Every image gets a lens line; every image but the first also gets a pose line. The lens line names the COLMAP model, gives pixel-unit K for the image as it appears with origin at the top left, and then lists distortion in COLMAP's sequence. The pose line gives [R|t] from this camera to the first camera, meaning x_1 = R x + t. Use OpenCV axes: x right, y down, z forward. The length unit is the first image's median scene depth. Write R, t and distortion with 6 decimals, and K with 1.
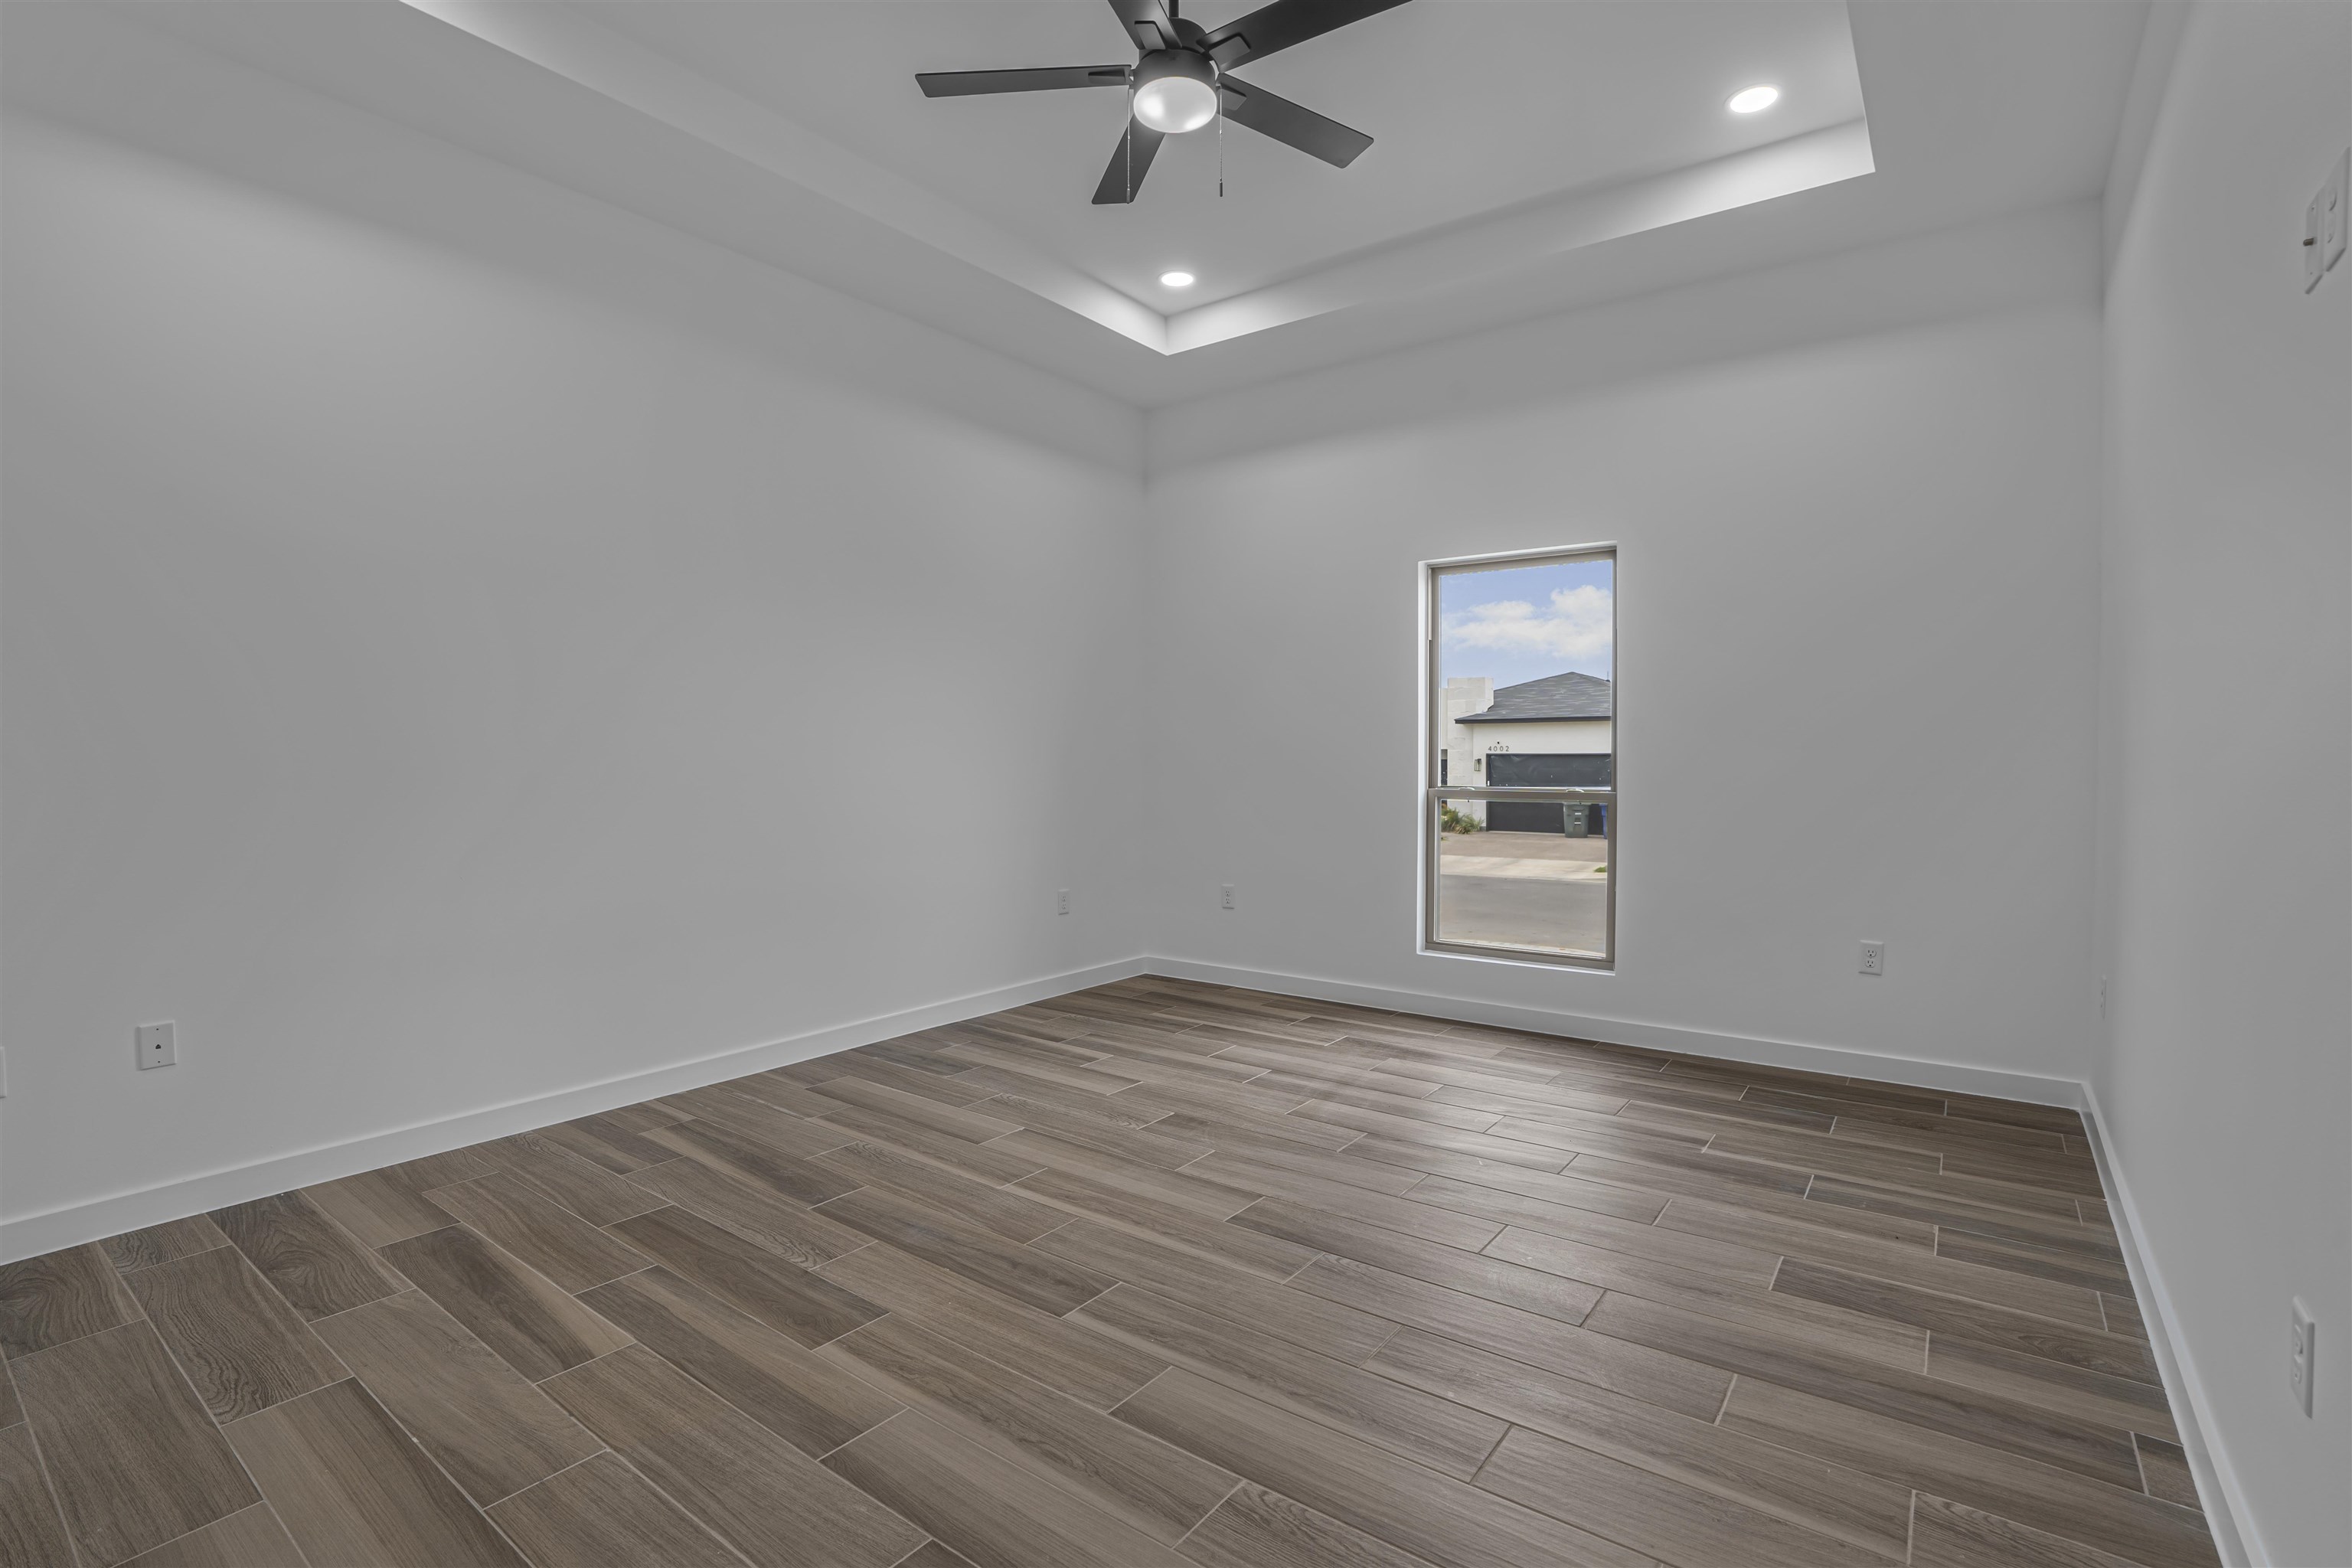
lens RADIAL K [[1105.9, 0, 1173.6], [0, 1105.9, 777.3], [0, 0, 1]] dist [-0.064391, 0.026285]
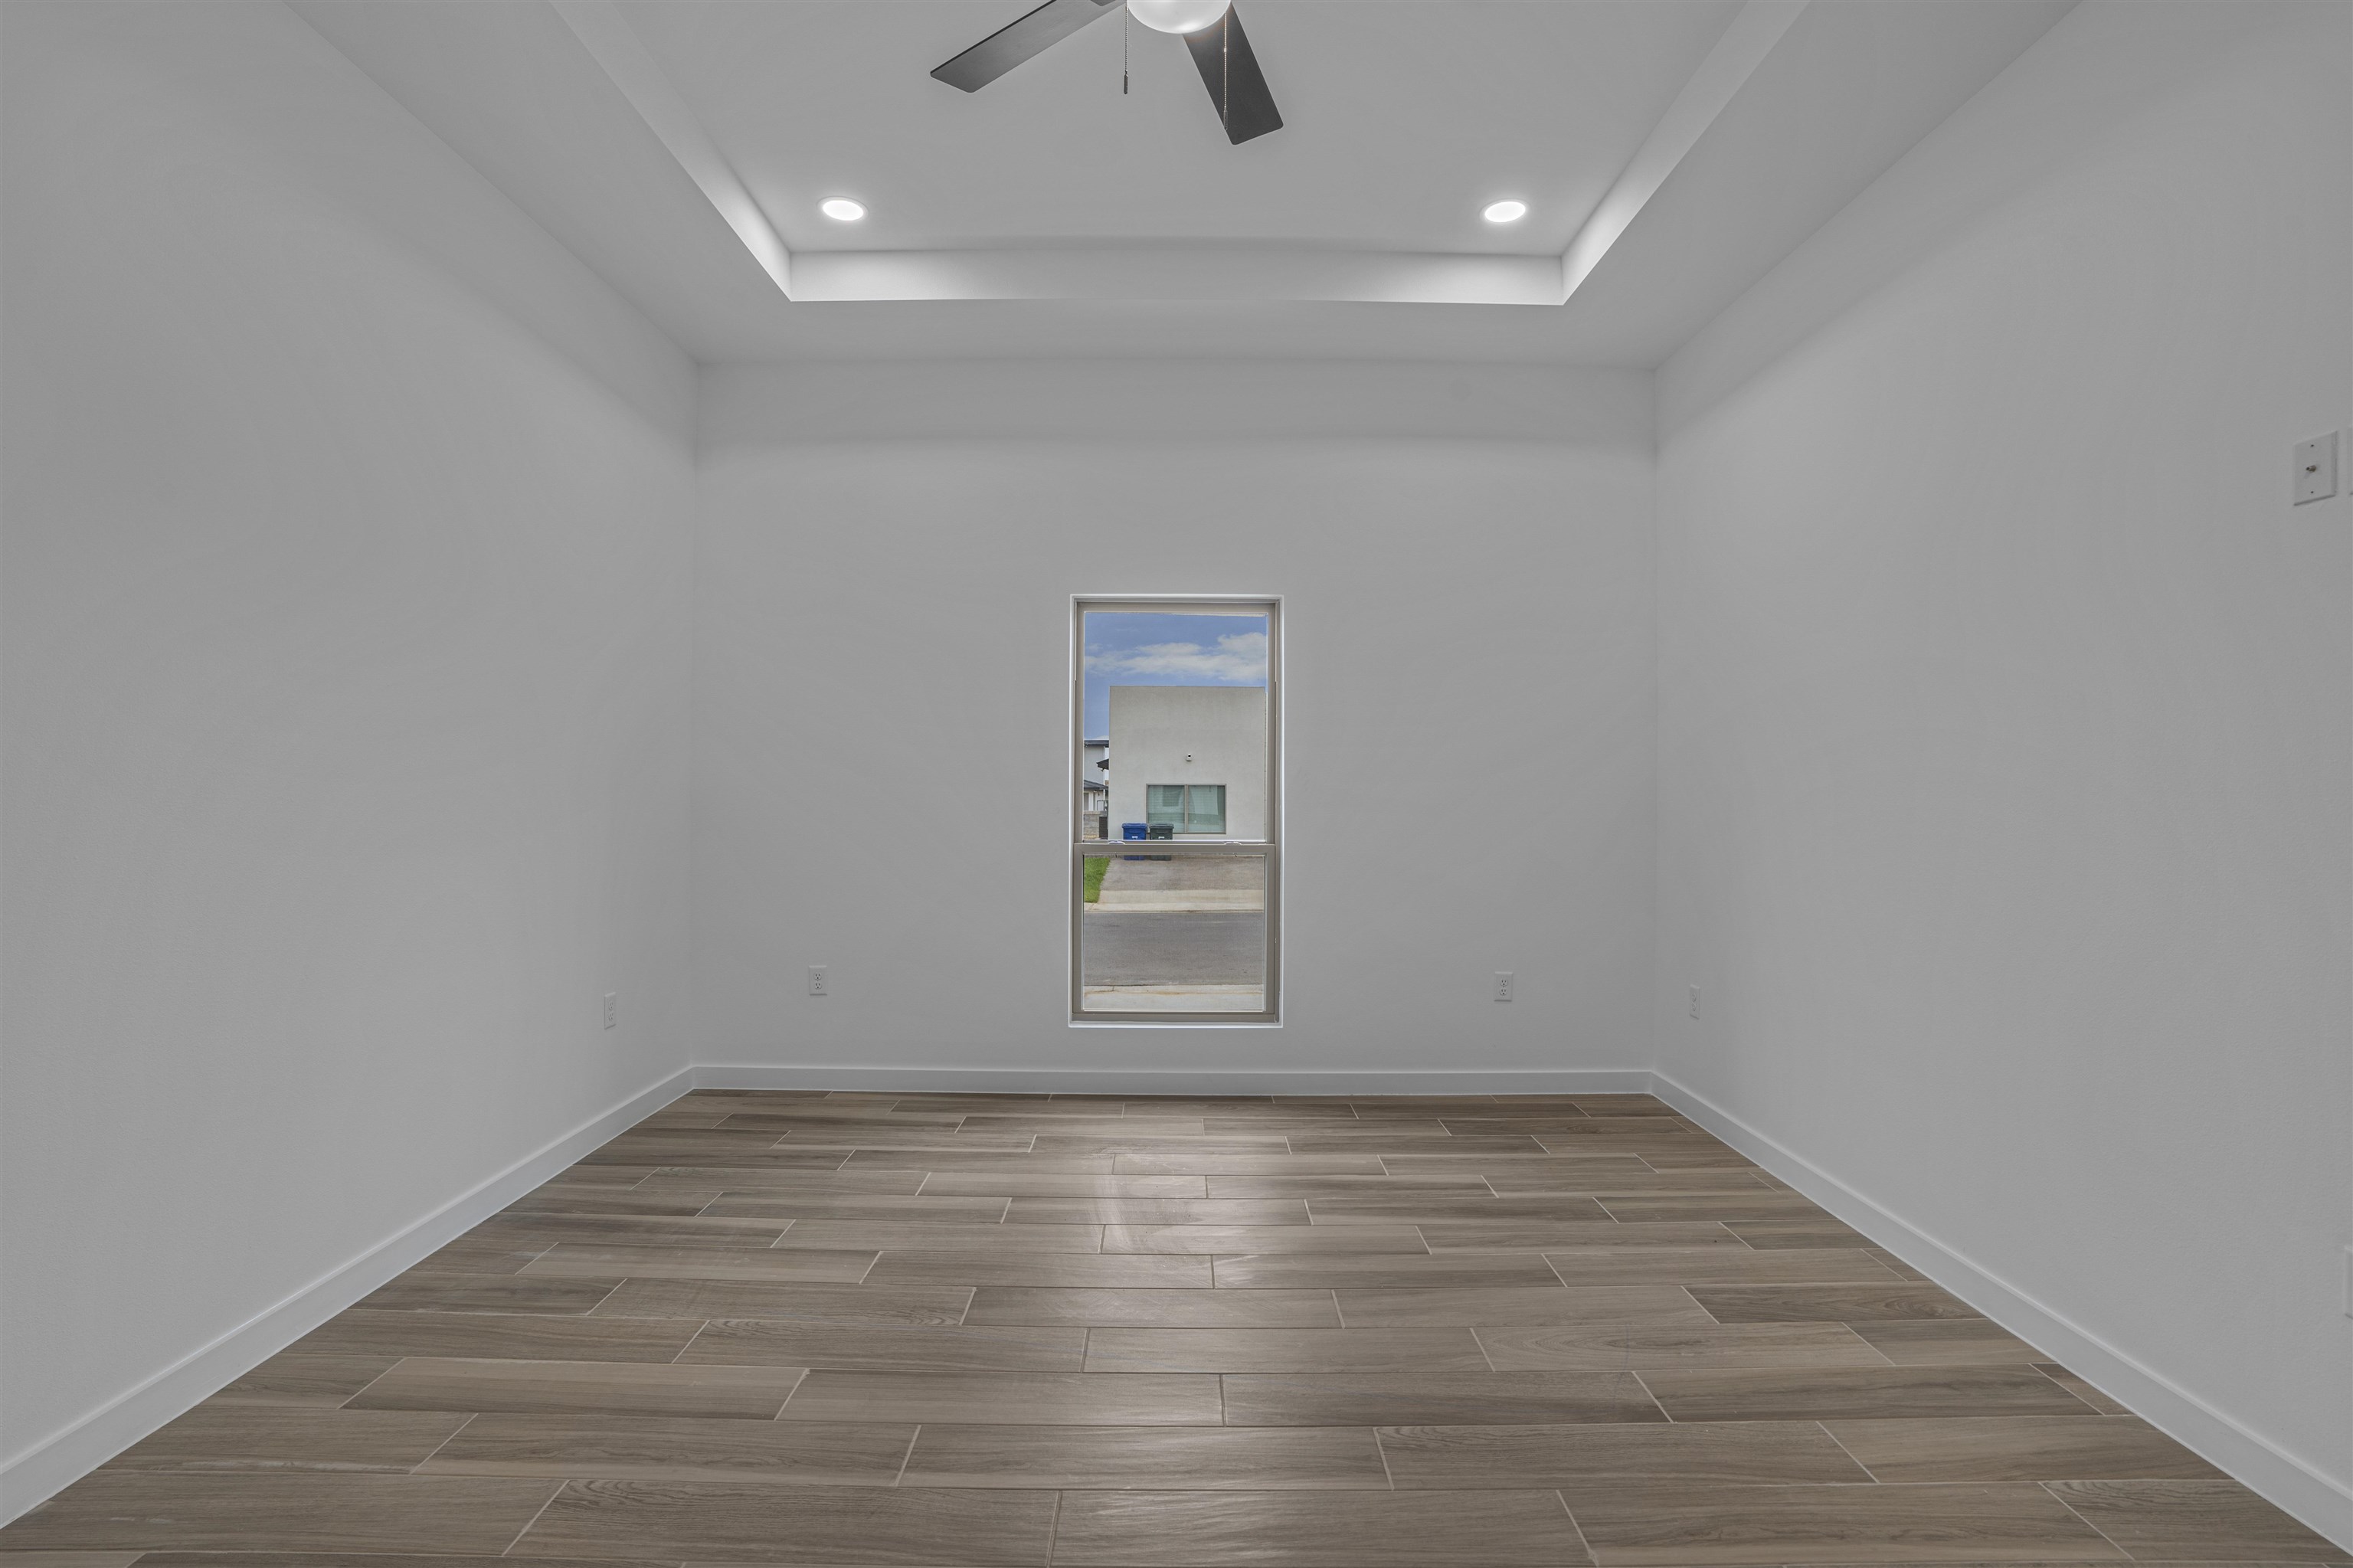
lens RADIAL K [[1106.4, 0, 1174.1], [0, 1106.4, 777.3], [0, 0, 1]] dist [-0.064391, 0.026285]
pose [[0.799678, 0.008543, 0.600369, -0.351382], [0.009182, 0.999608, -0.026454, -0.026657], [-0.600359, 0.026667, 0.799286, 0.310061]]
